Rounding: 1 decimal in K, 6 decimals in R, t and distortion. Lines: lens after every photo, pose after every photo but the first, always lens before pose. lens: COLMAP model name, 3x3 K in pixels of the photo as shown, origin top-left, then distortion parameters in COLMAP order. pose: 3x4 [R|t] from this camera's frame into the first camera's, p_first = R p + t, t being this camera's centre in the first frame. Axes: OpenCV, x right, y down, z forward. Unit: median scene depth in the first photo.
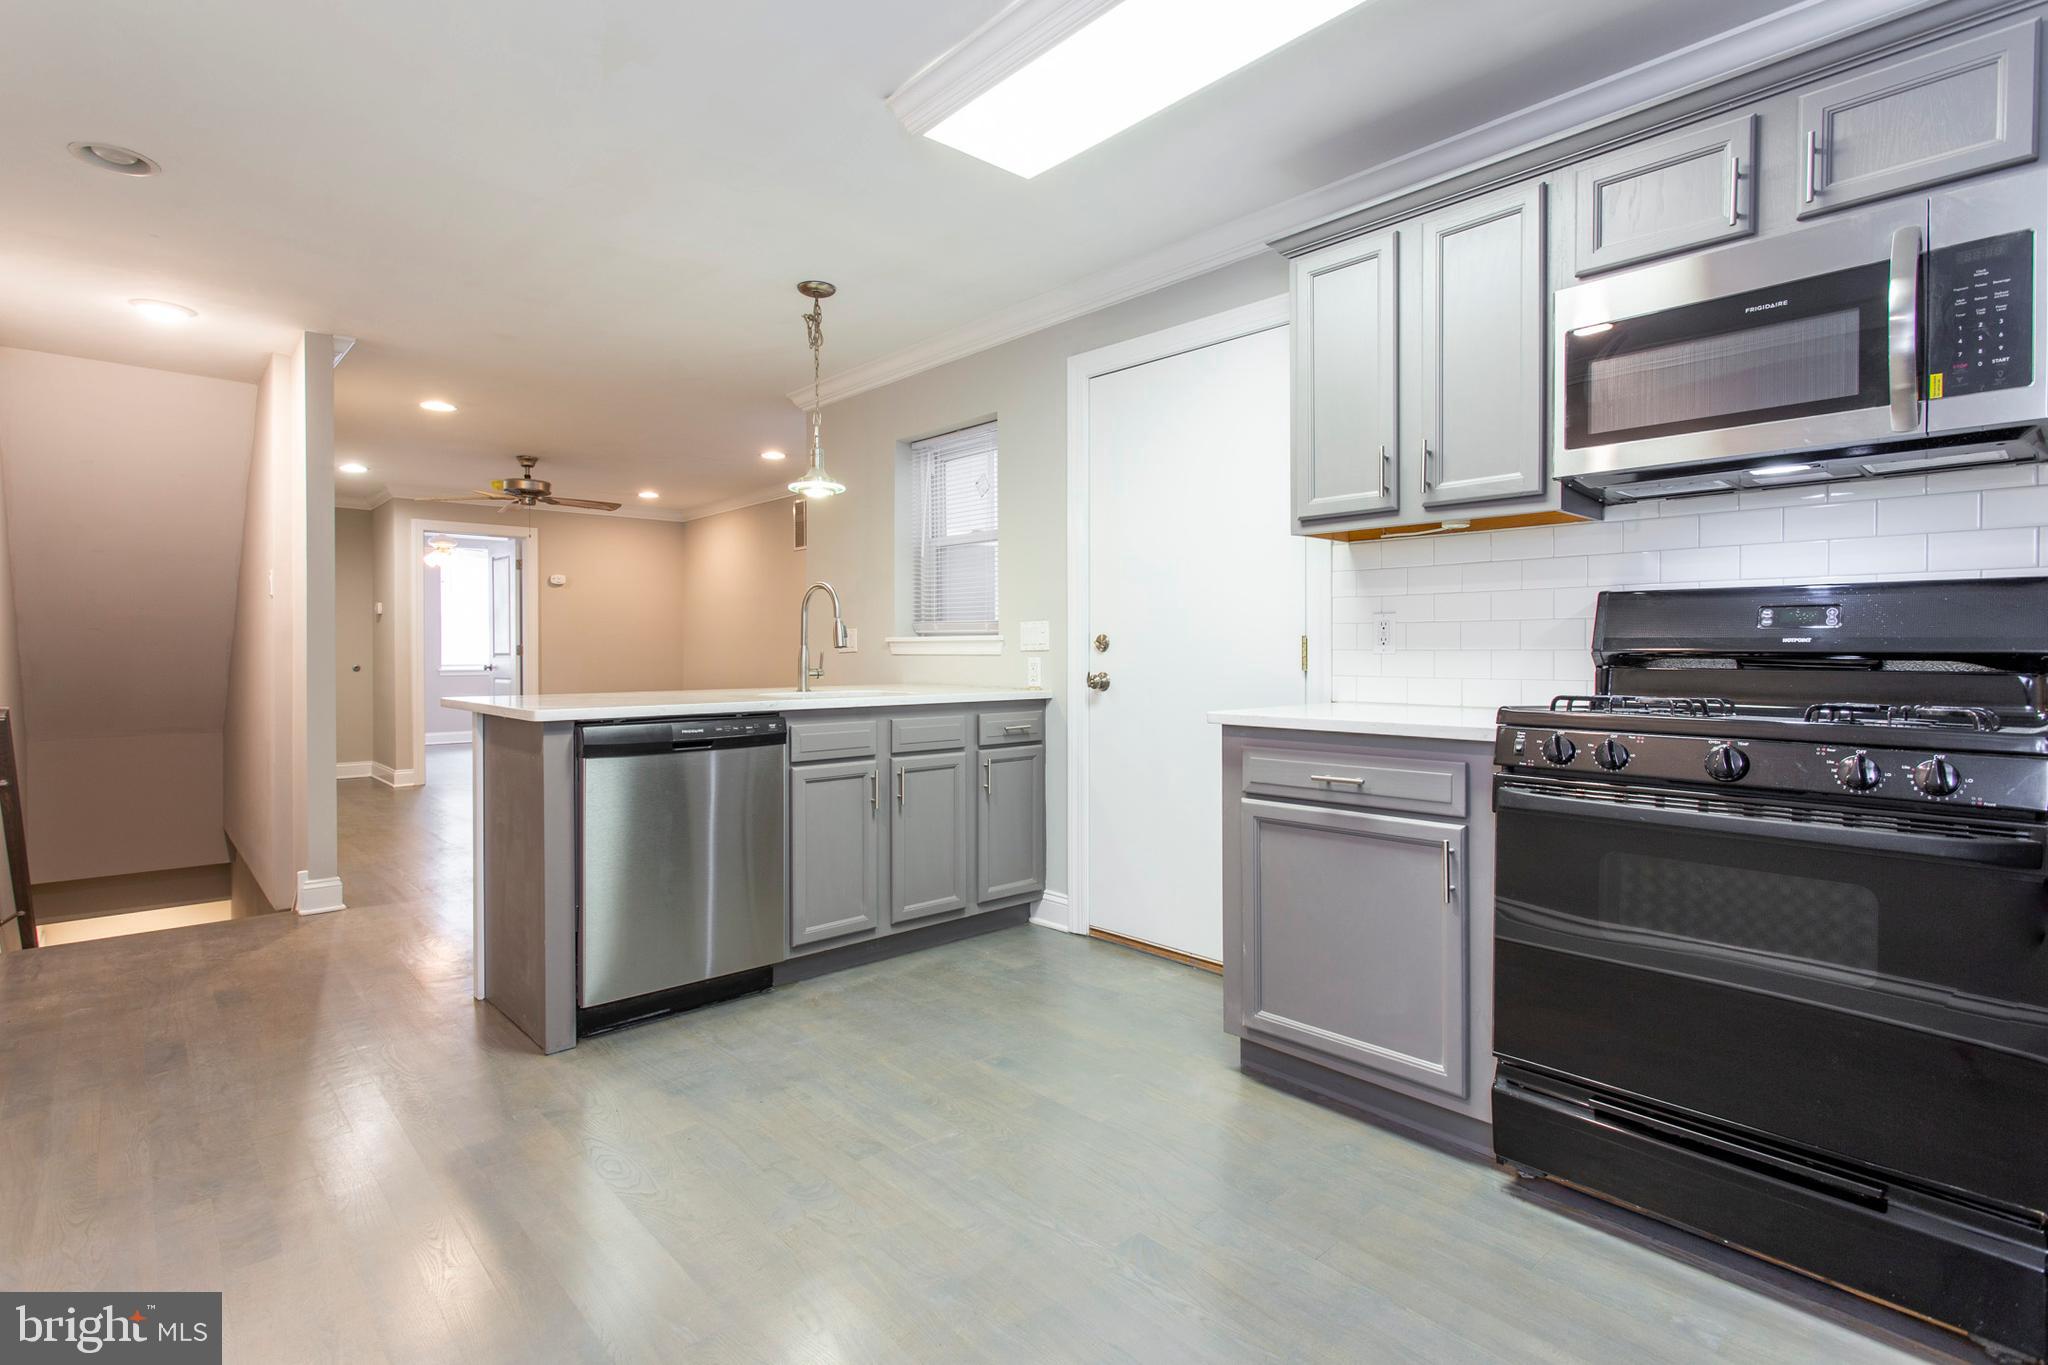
lens RADIAL K [[978.4, 0, 1013.1], [0, 978.4, 667.2], [0, 0, 1]] dist [0.003862, 0.001393]
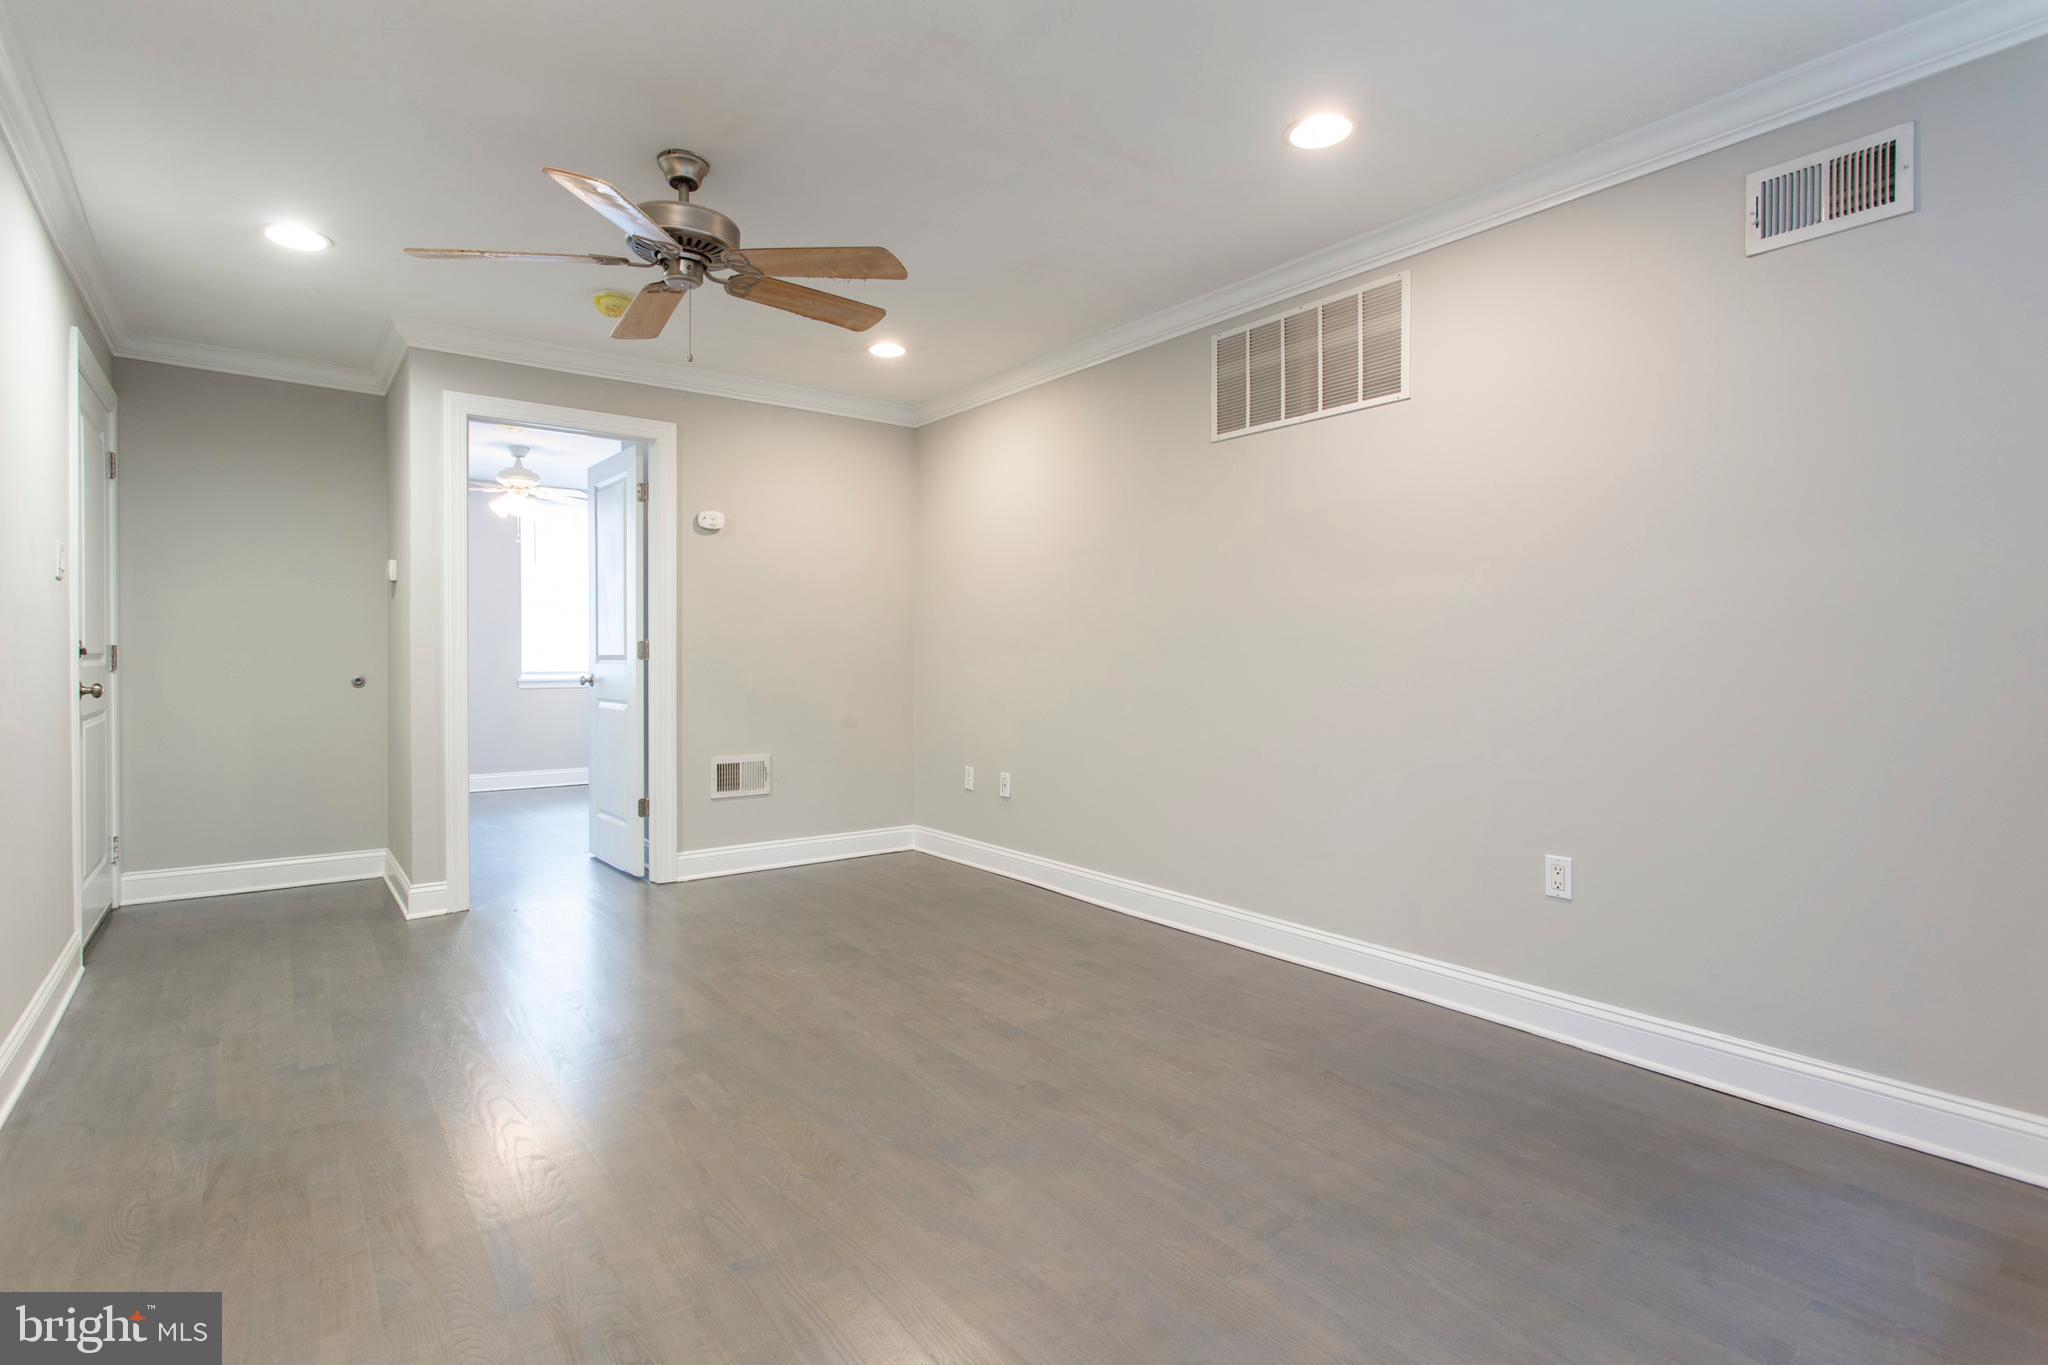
lens RADIAL K [[978.4, 0, 1024.2], [0, 978.4, 676.4], [0, 0, 1]] dist [0.003862, 0.001393]
pose [[0.997221, 0.007285, -0.074140, -0.256806], [-0.006882, 0.999960, 0.005681, -0.007408], [0.074178, -0.005155, 0.997232, 0.482052]]
